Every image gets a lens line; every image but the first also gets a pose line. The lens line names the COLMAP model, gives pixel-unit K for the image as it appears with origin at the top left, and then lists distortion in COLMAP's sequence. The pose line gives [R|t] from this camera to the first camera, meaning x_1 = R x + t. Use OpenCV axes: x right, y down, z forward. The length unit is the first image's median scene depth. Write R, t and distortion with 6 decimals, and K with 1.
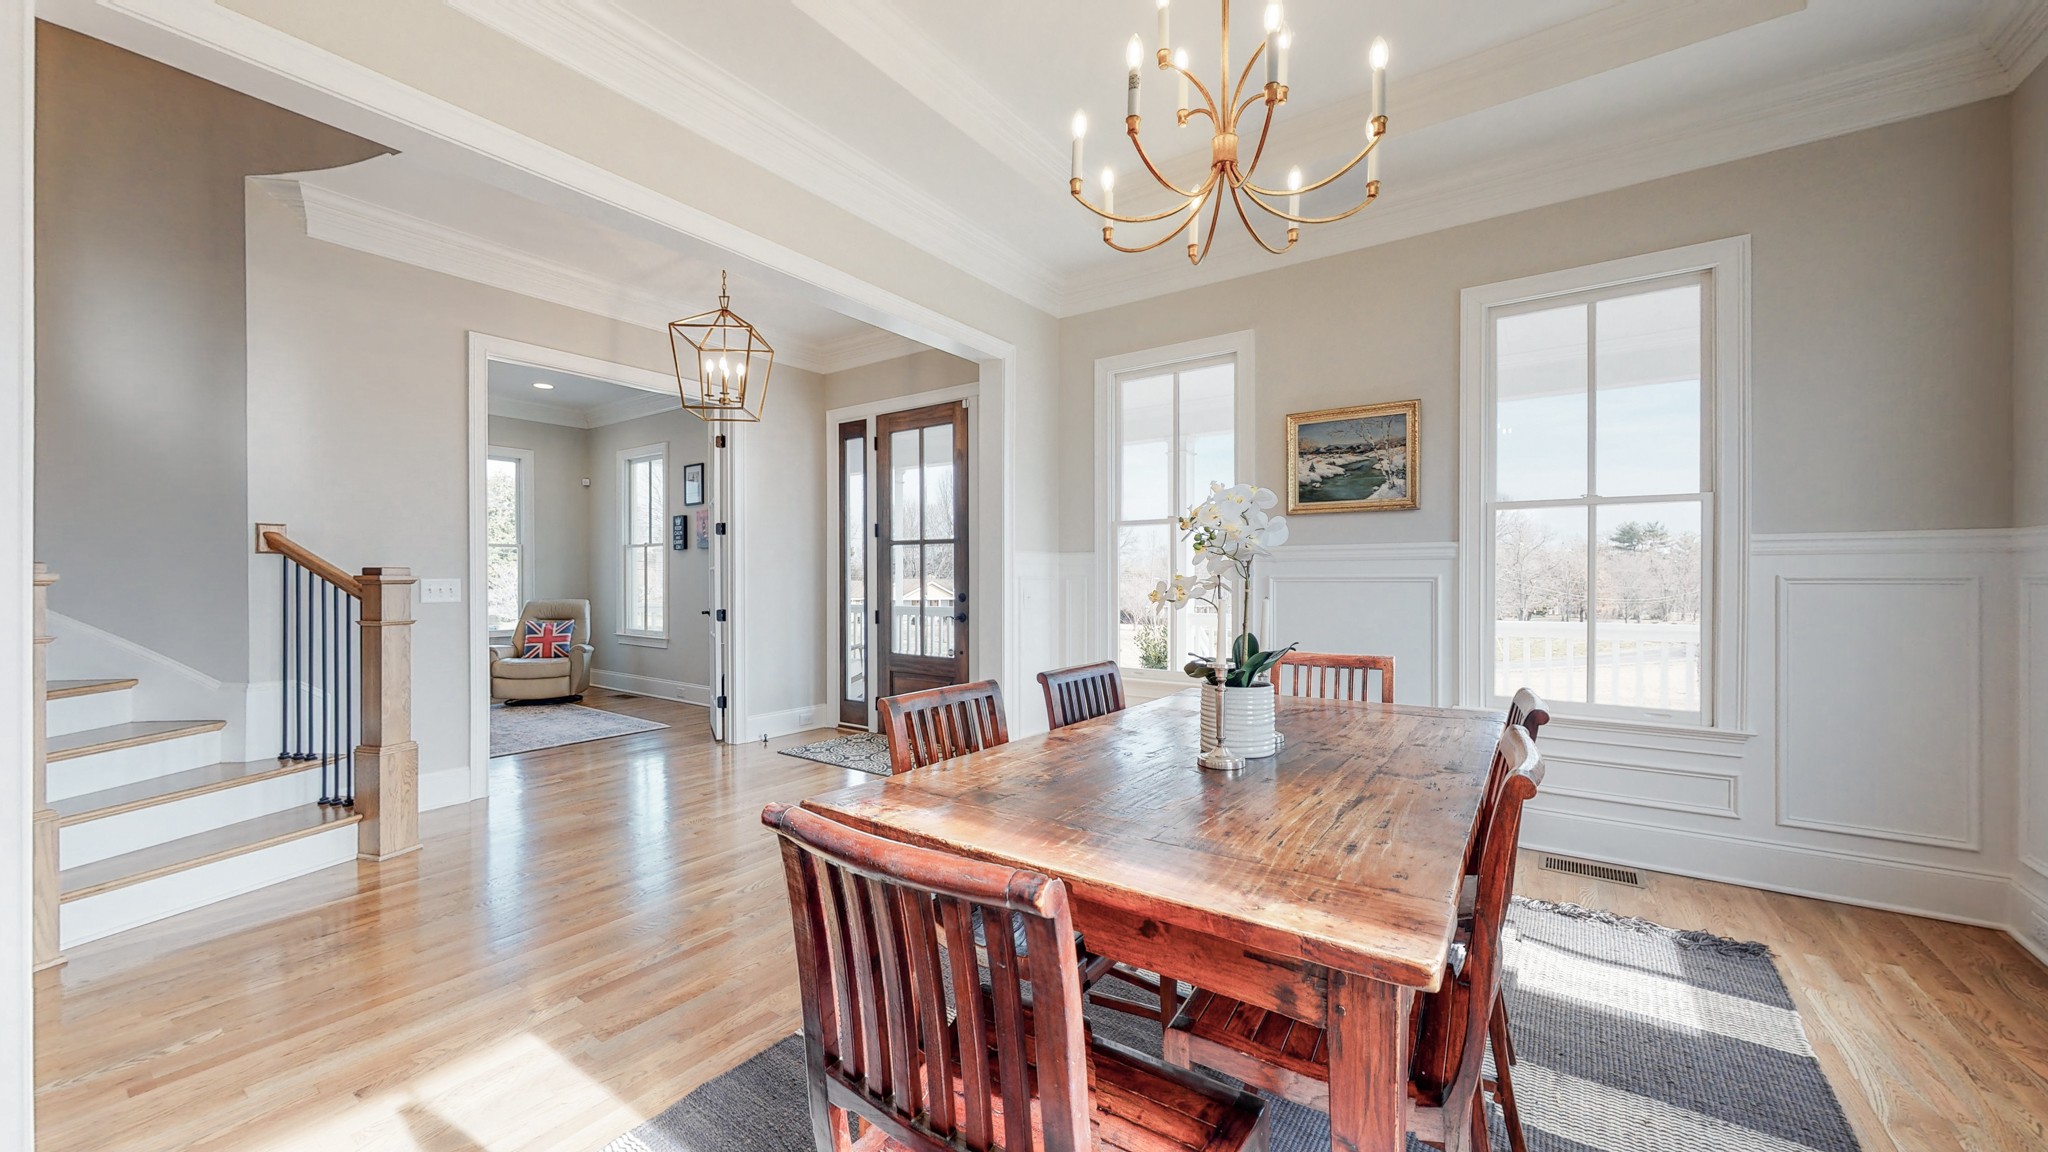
lens RADIAL K [[751.2, 0, 1018.9], [0, 751.2, 578.5], [0, 0, 1]] dist [0.003396, 0.000381]
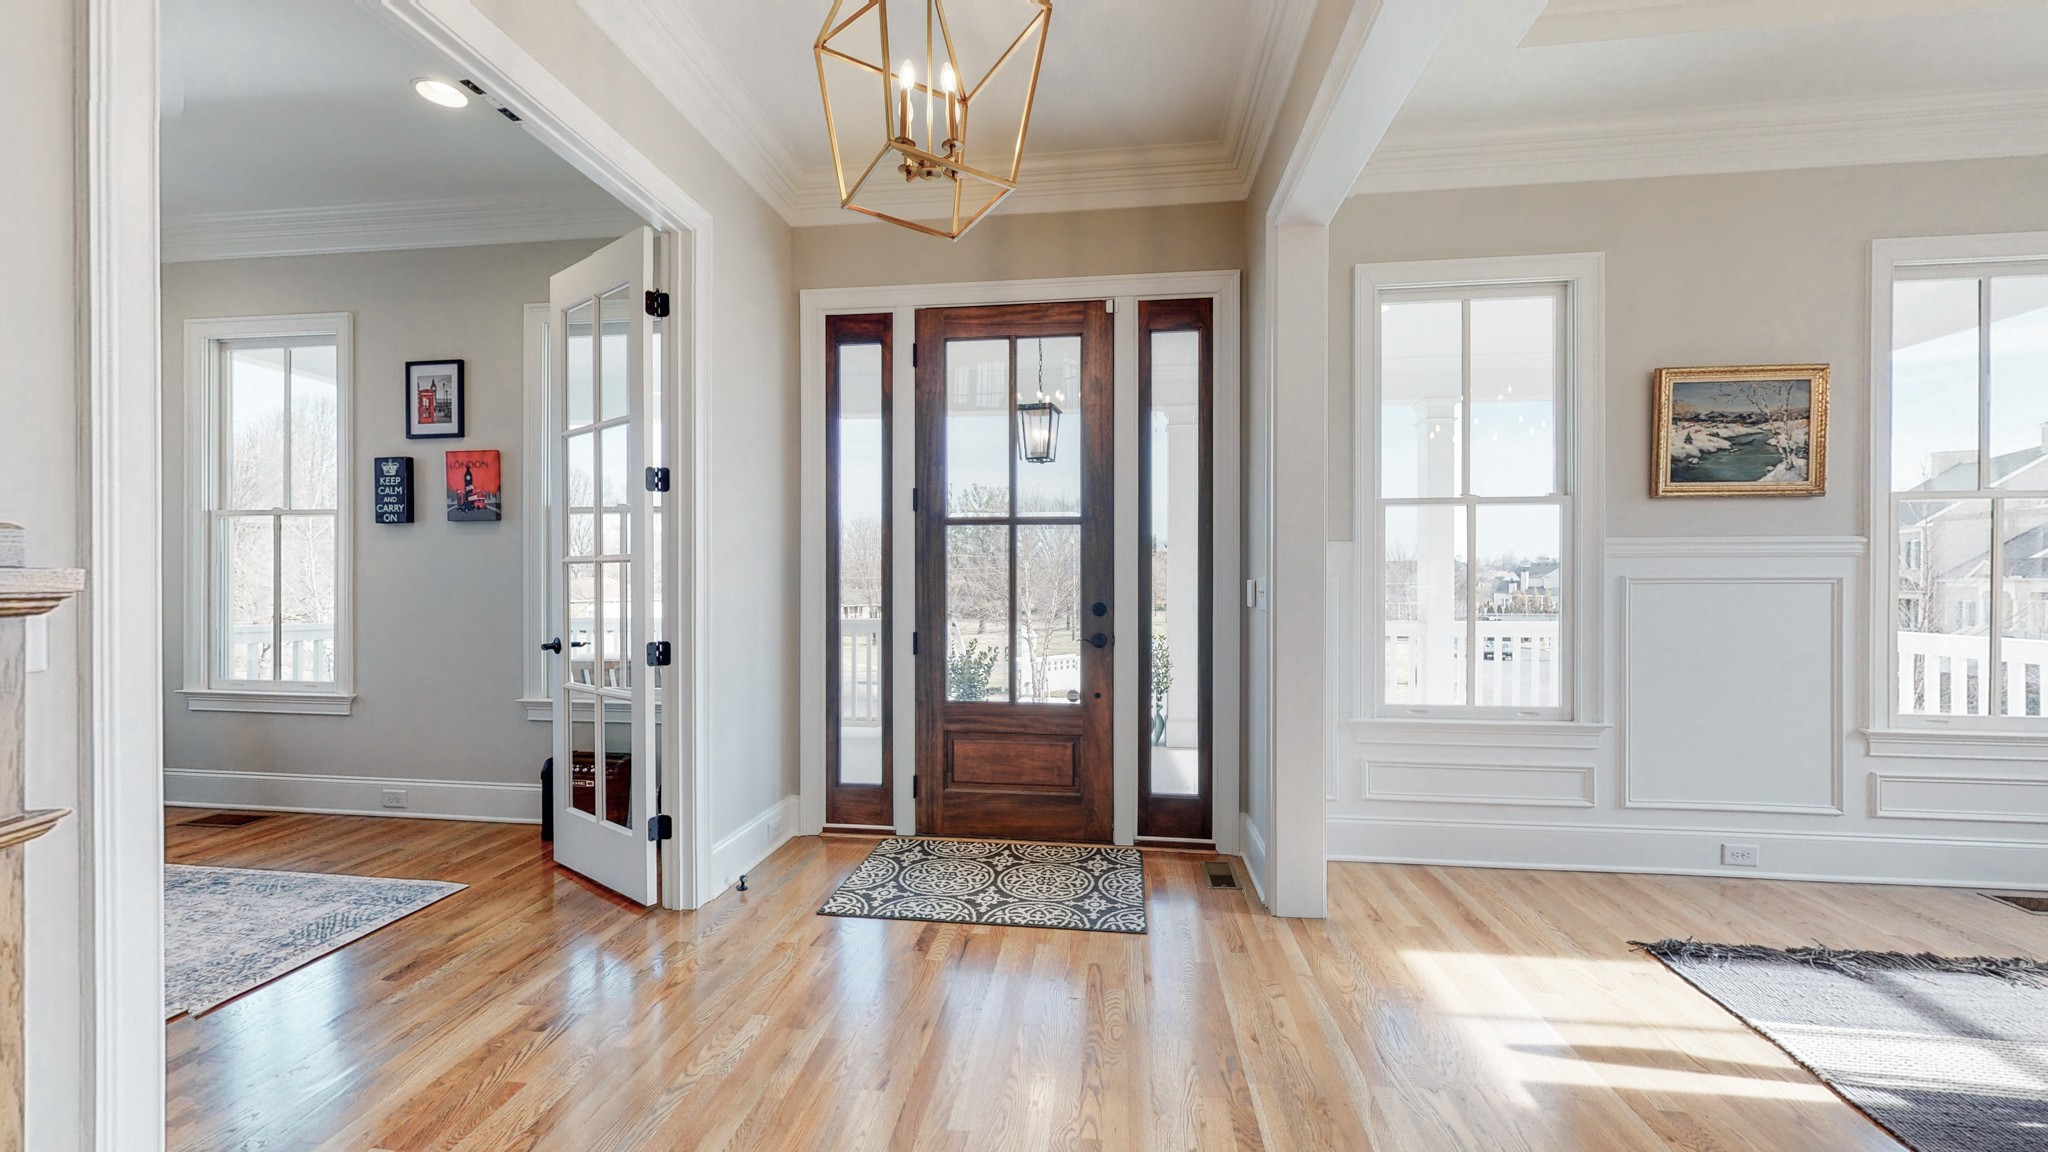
lens RADIAL K [[751.2, 0, 1023.9], [0, 751.2, 578.2], [0, 0, 1]] dist [0.003396, 0.000381]
pose [[0.879376, -0.000206, 0.476128, -0.418518], [0.000081, 1.000000, 0.000283, -0.001080], [-0.476128, -0.000211, 0.879376, 0.446764]]
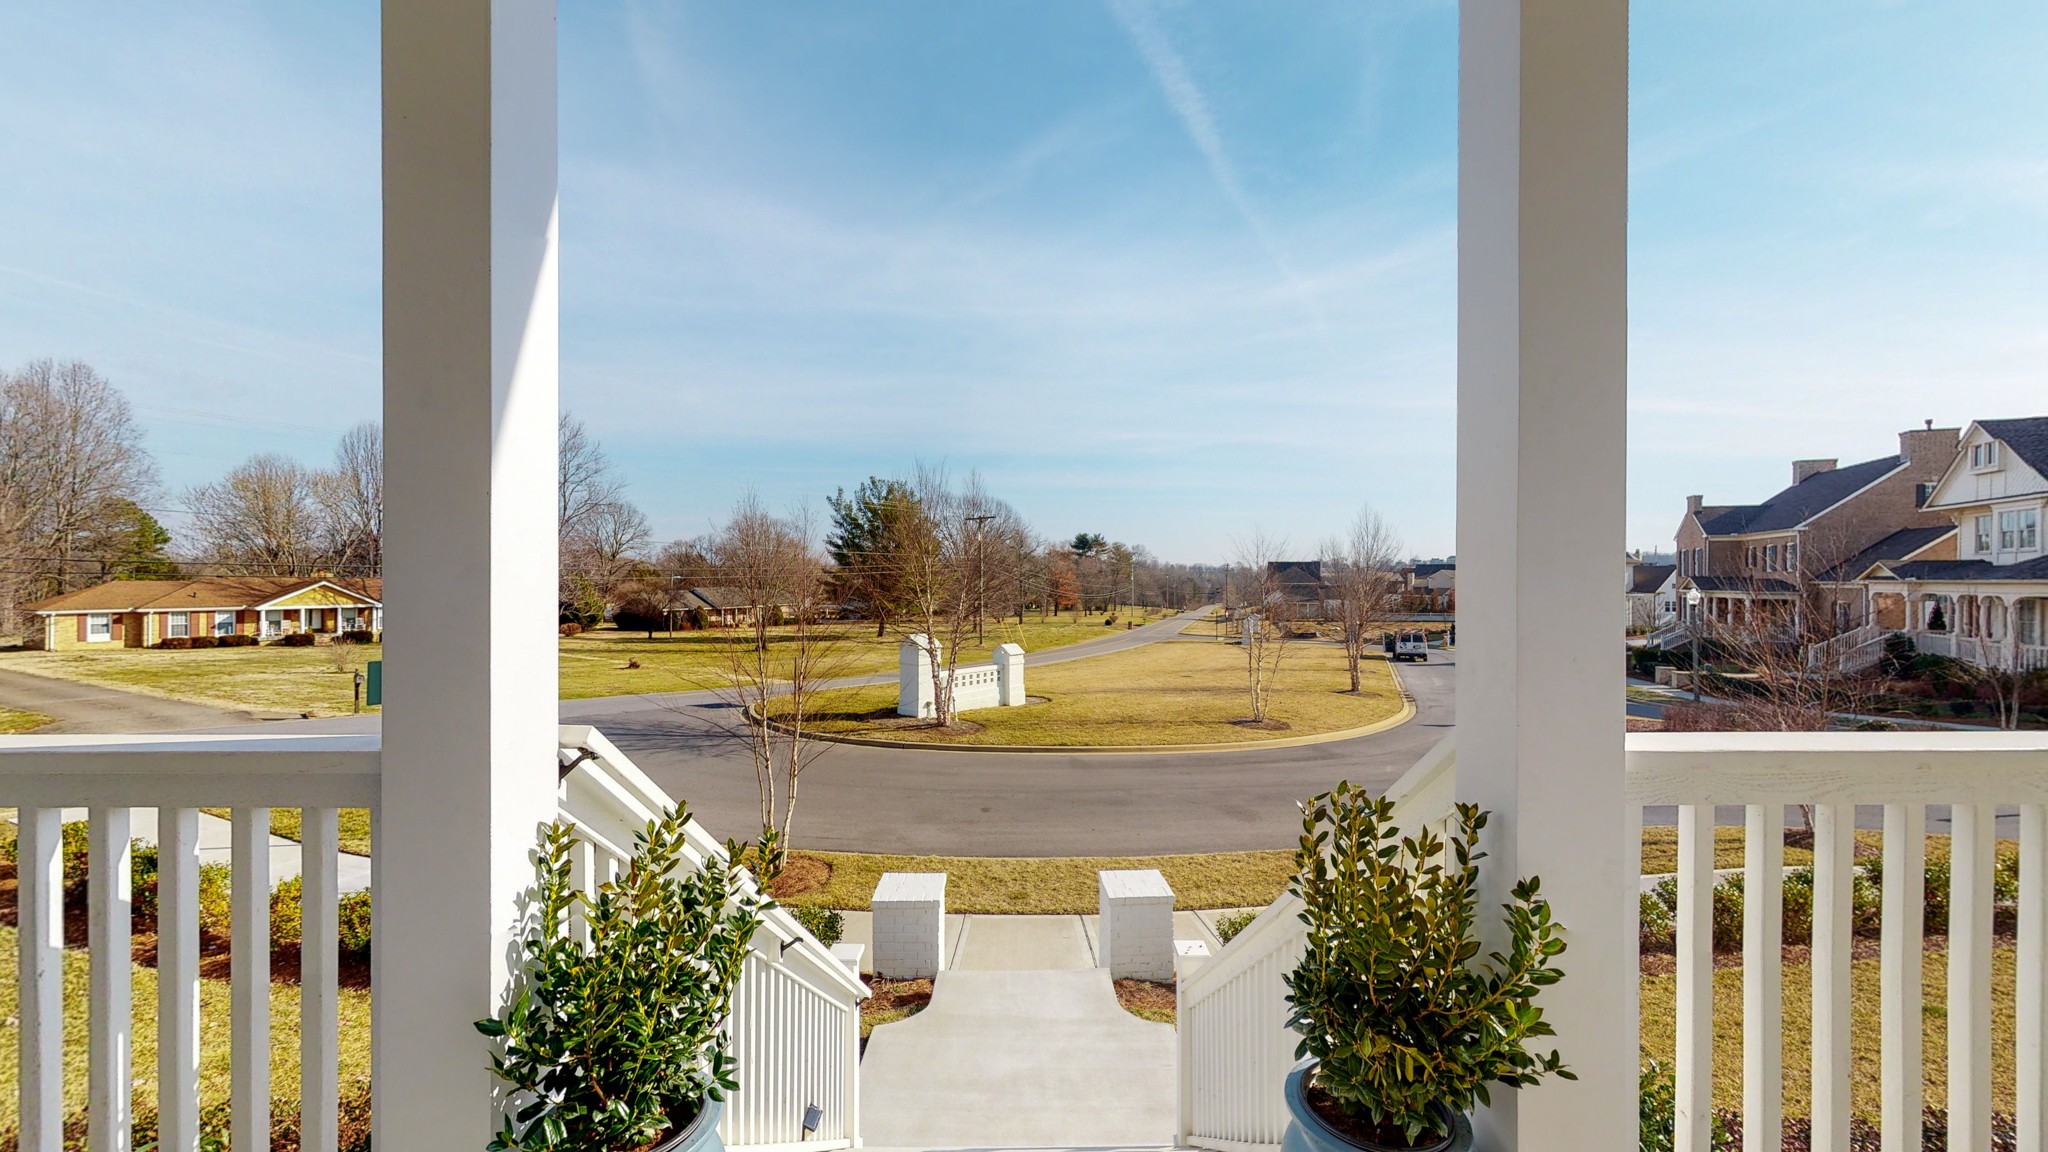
lens RADIAL K [[751.2, 0, 1023.4], [0, 751.2, 579.1], [0, 0, 1]] dist [0.003396, 0.000381]
pose [[0.811484, 0.000145, 0.584374, -0.392683], [-0.001459, 0.999997, 0.001778, -0.001599], [-0.584373, -0.002295, 0.811482, 0.493065]]
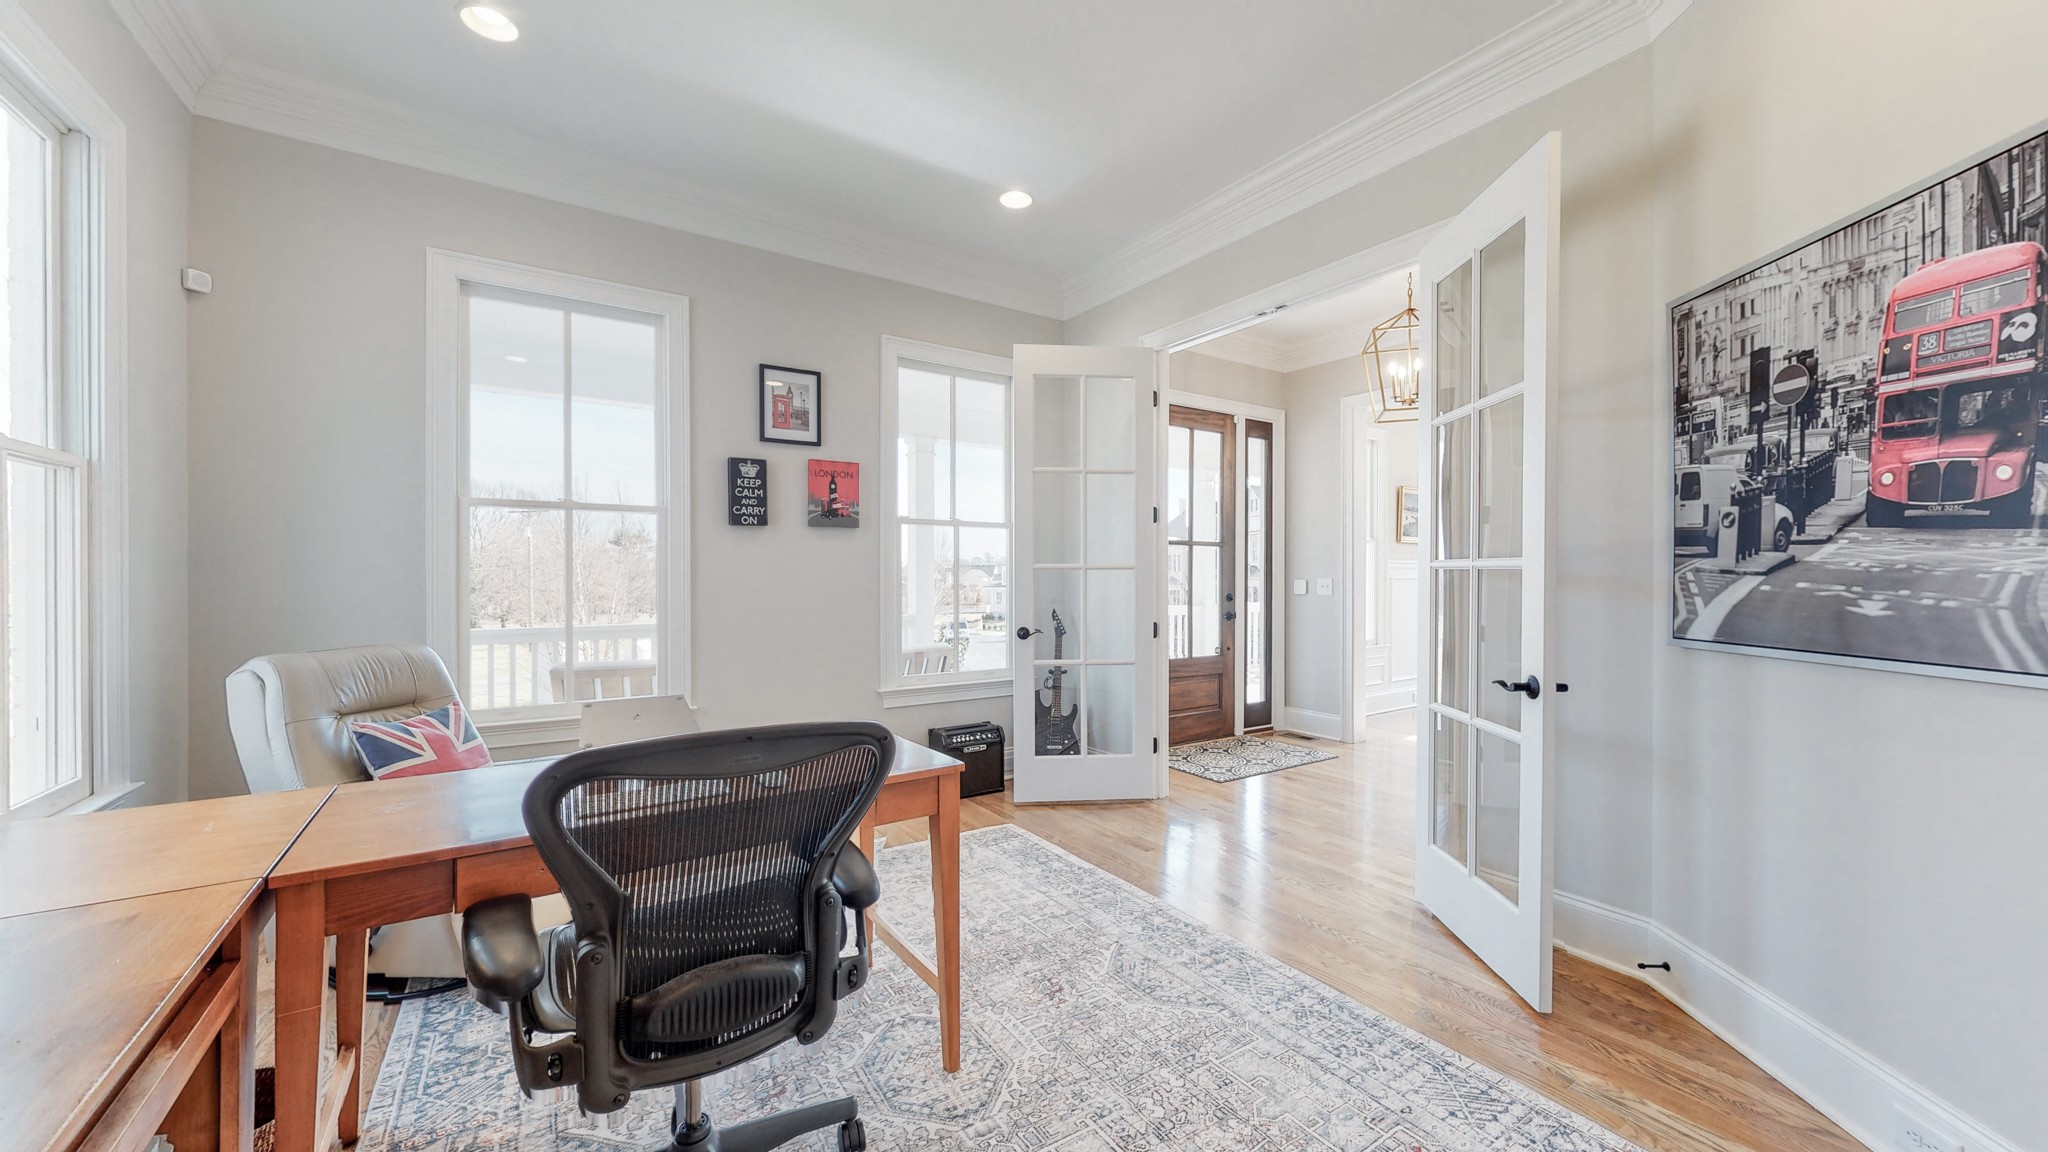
lens RADIAL K [[751.2, 0, 1025.7], [0, 751.2, 575.3], [0, 0, 1]] dist [0.003396, 0.000381]
pose [[0.356113, -0.004256, 0.934433, -1.137482], [-0.003640, 0.999976, 0.005942, -0.011360], [-0.934436, -0.005517, 0.356089, 0.850363]]
